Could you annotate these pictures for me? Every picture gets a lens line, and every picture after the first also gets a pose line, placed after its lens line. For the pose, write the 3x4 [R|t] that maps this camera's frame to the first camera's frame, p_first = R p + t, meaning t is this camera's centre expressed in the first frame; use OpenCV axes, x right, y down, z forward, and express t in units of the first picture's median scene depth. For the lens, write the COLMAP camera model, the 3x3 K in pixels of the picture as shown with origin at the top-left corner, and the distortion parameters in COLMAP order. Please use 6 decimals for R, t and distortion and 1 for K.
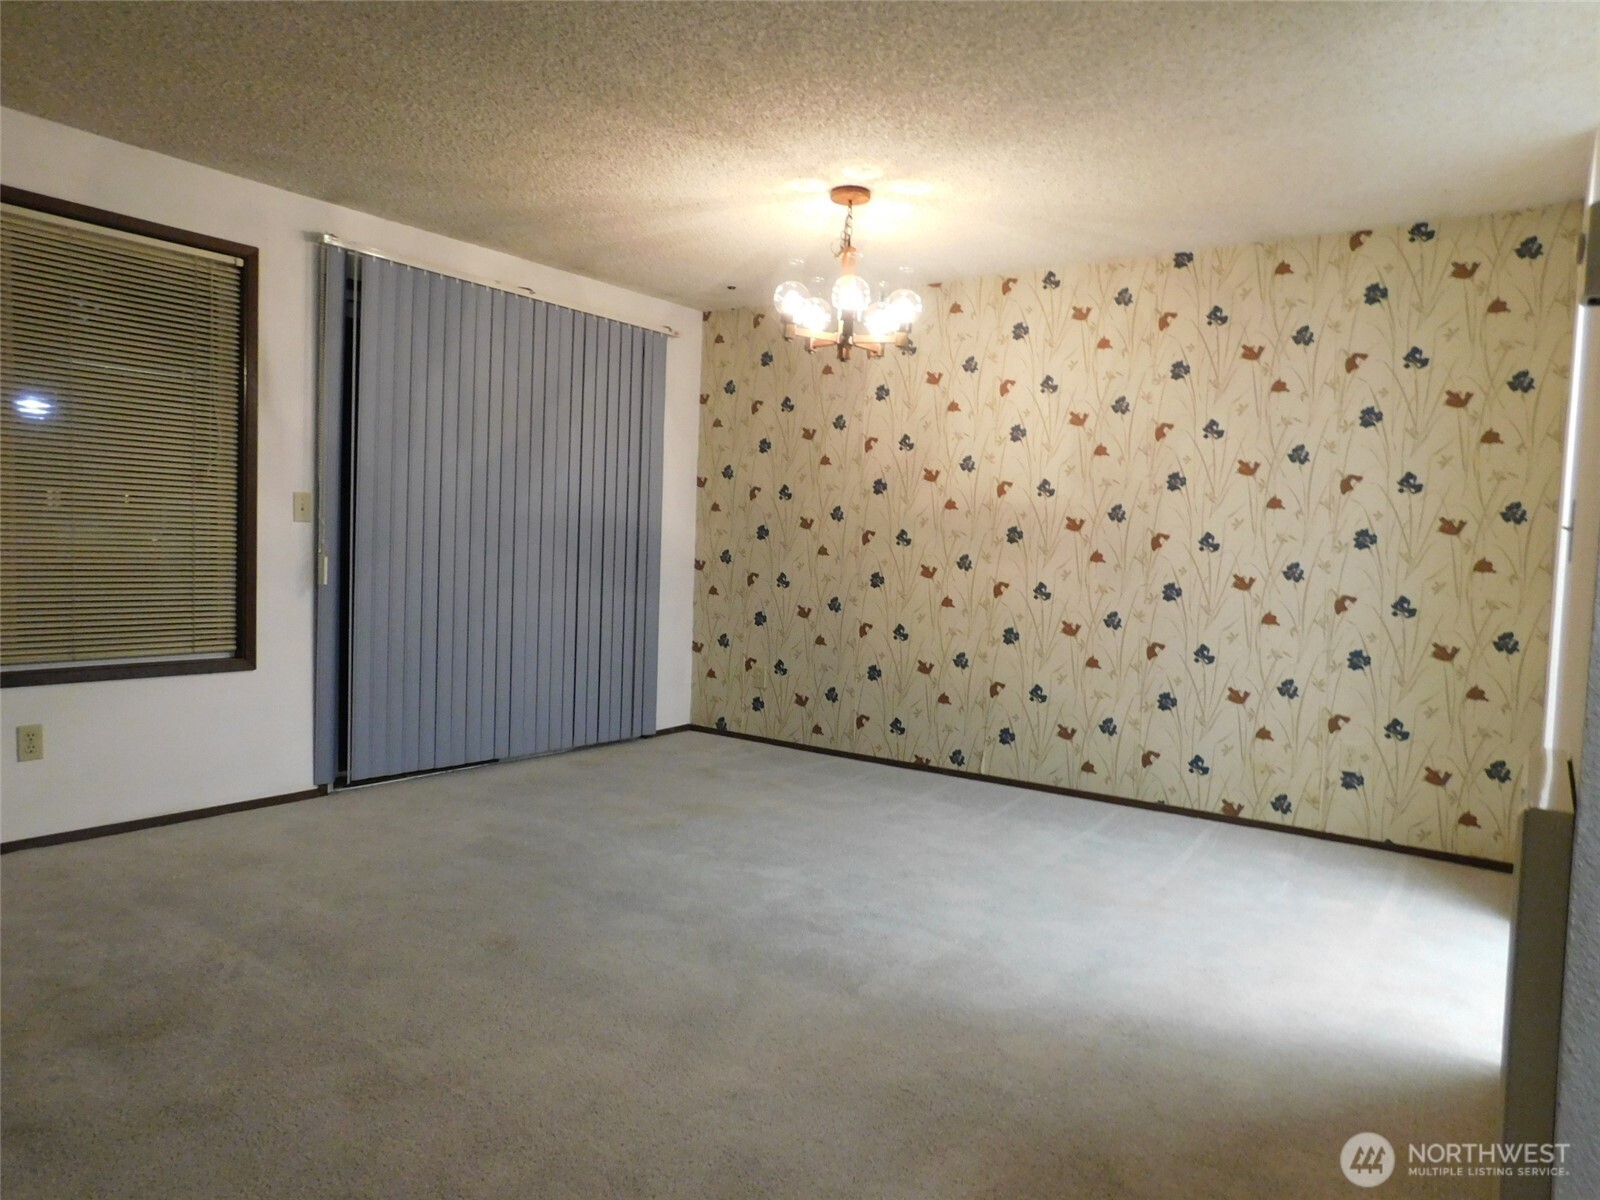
lens RADIAL K [[1067.4, 0, 796.7], [0, 1067.4, 598.7], [0, 0, 1]] dist [-0.044043, 0.026248]
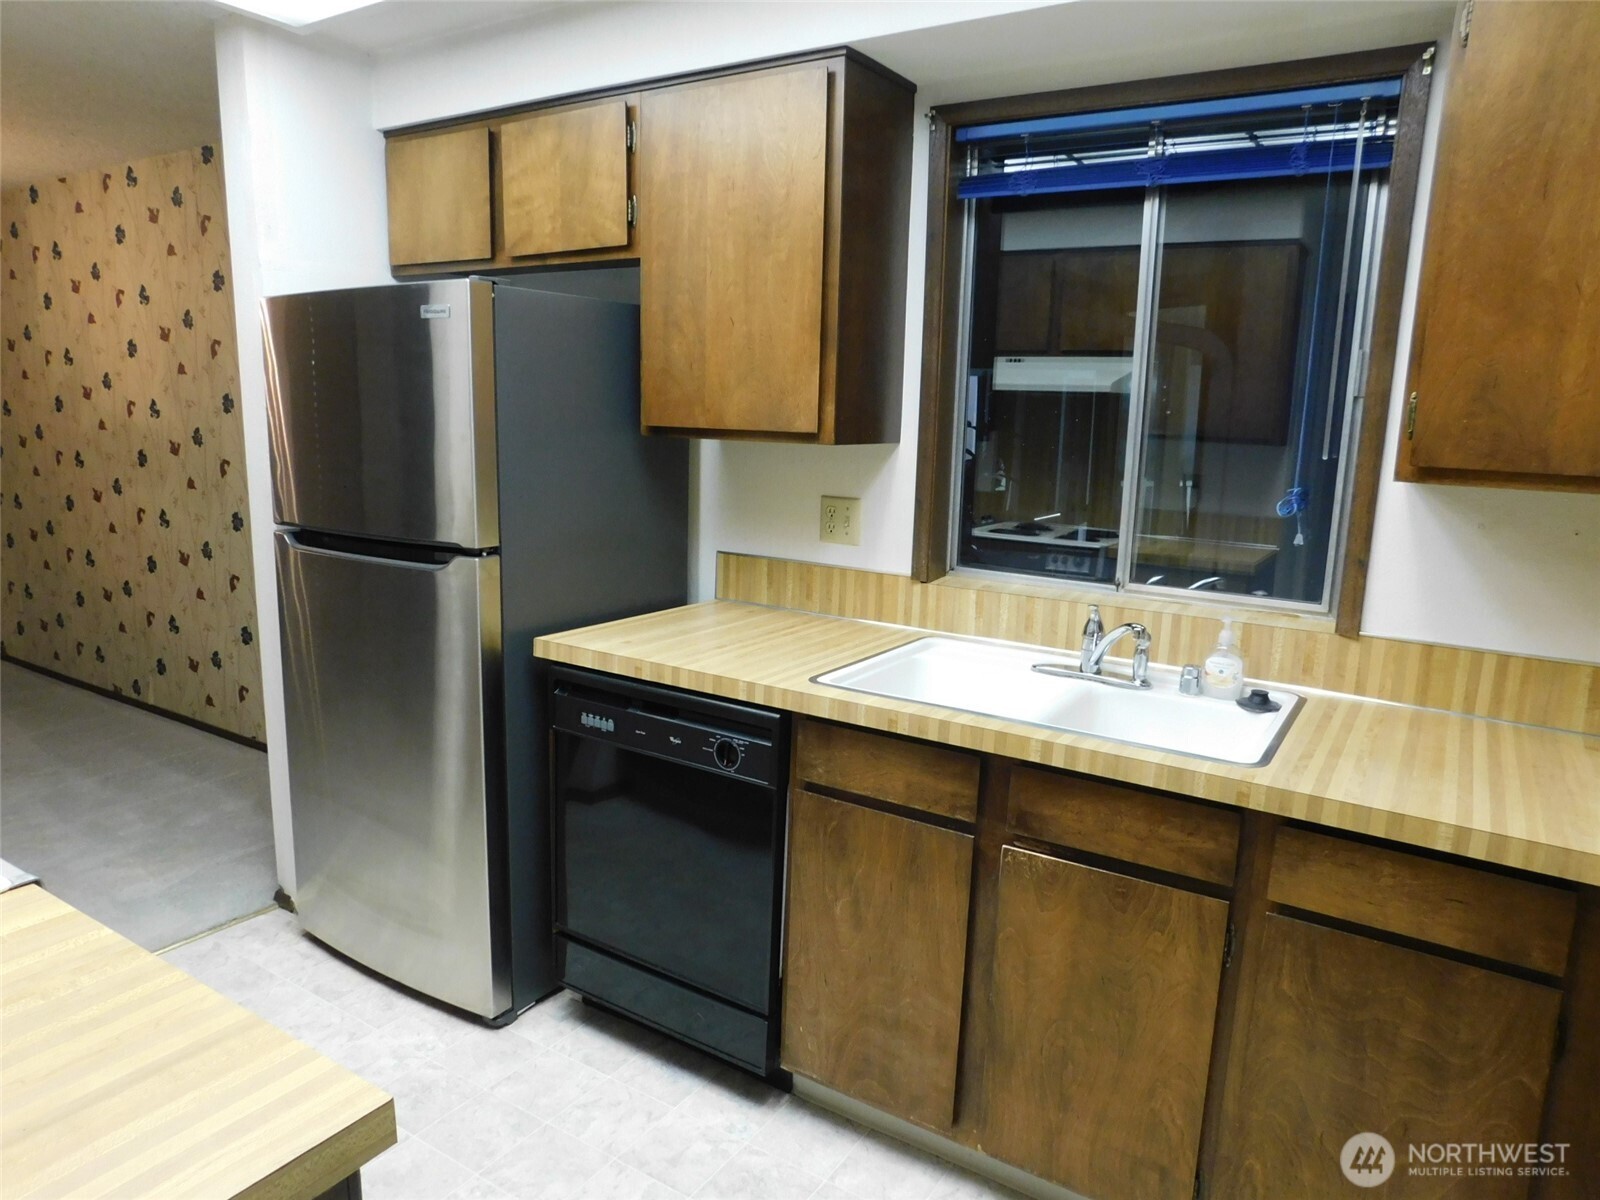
lens RADIAL K [[1067.4, 0, 811.0], [0, 1067.4, 600.1], [0, 0, 1]] dist [-0.044043, 0.026248]
pose [[0.999260, -0.020991, 0.032231, 0.825141], [0.016407, 0.990515, 0.136424, -0.056866], [-0.034789, -0.135794, 0.990126, 0.040710]]
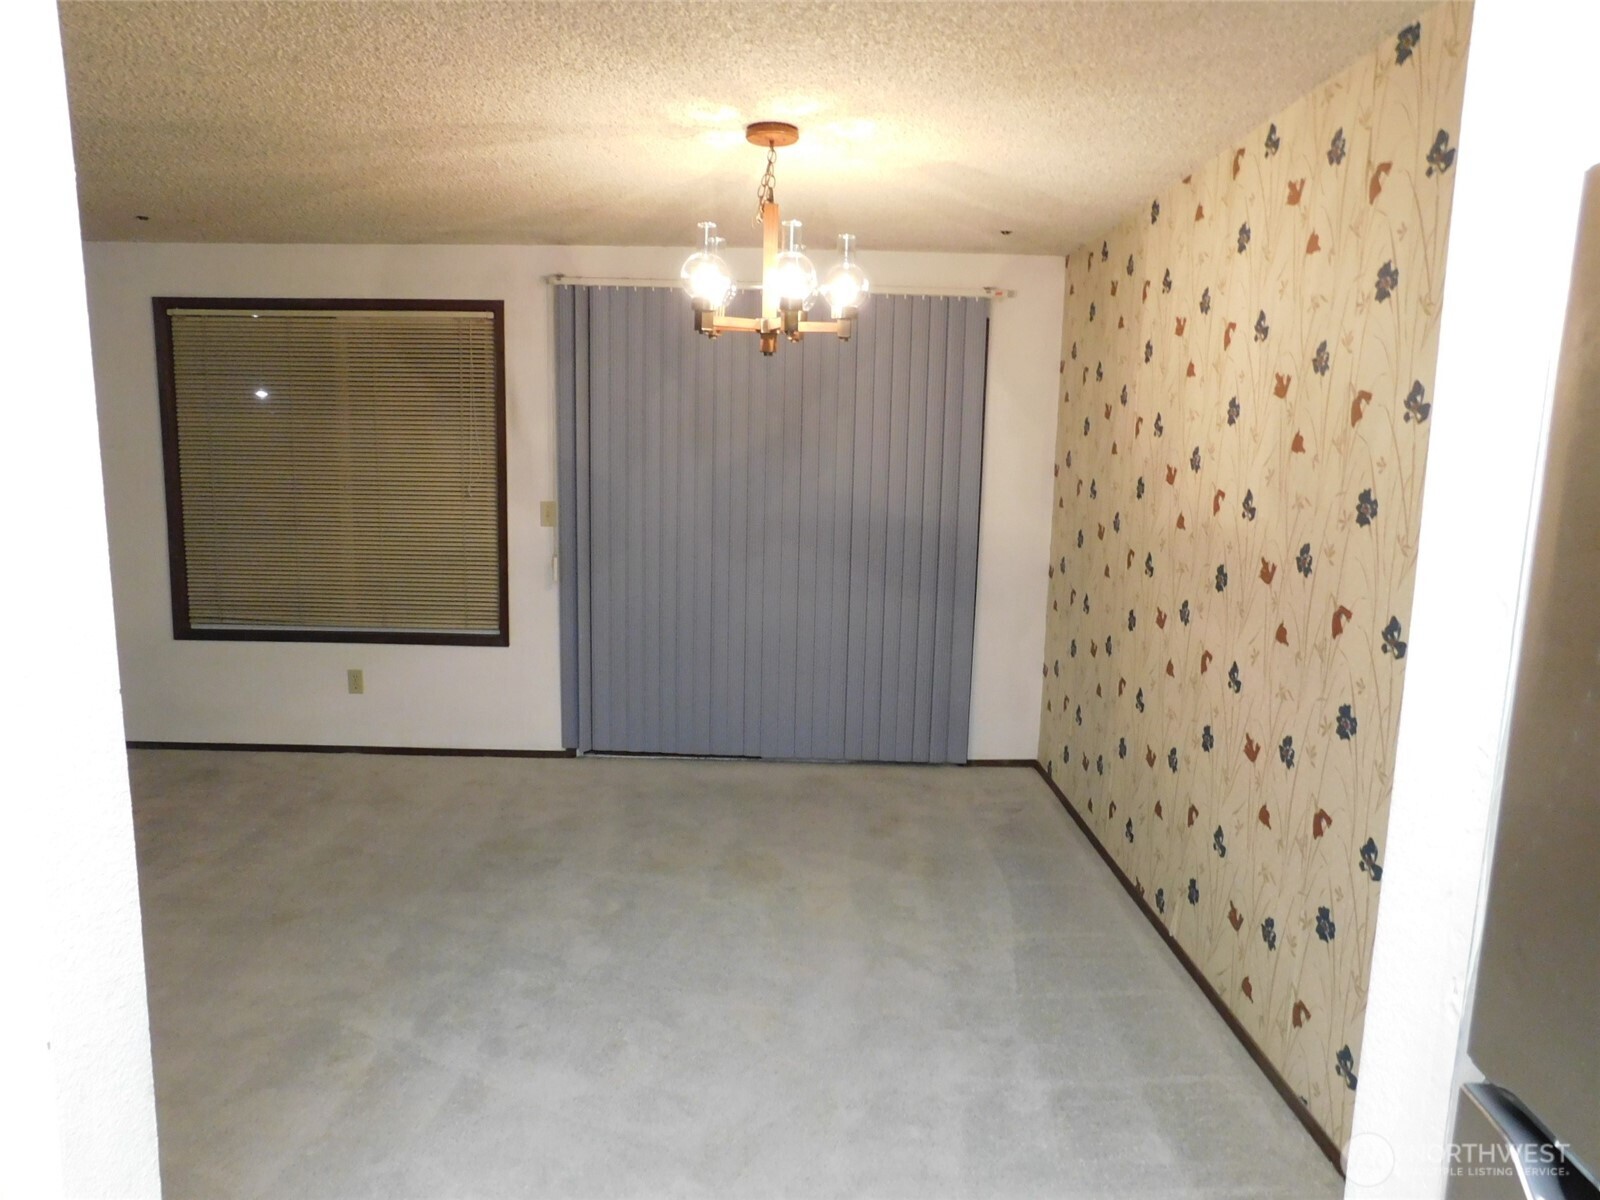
lens RADIAL K [[1067.4, 0, 806.5], [0, 1067.4, 602.3], [0, 0, 1]] dist [-0.044043, 0.026248]
pose [[0.586090, 0.099439, -0.804121, 0.601767], [-0.041775, 0.994829, 0.092574, -0.099965], [0.809168, -0.020664, 0.587214, 0.482546]]
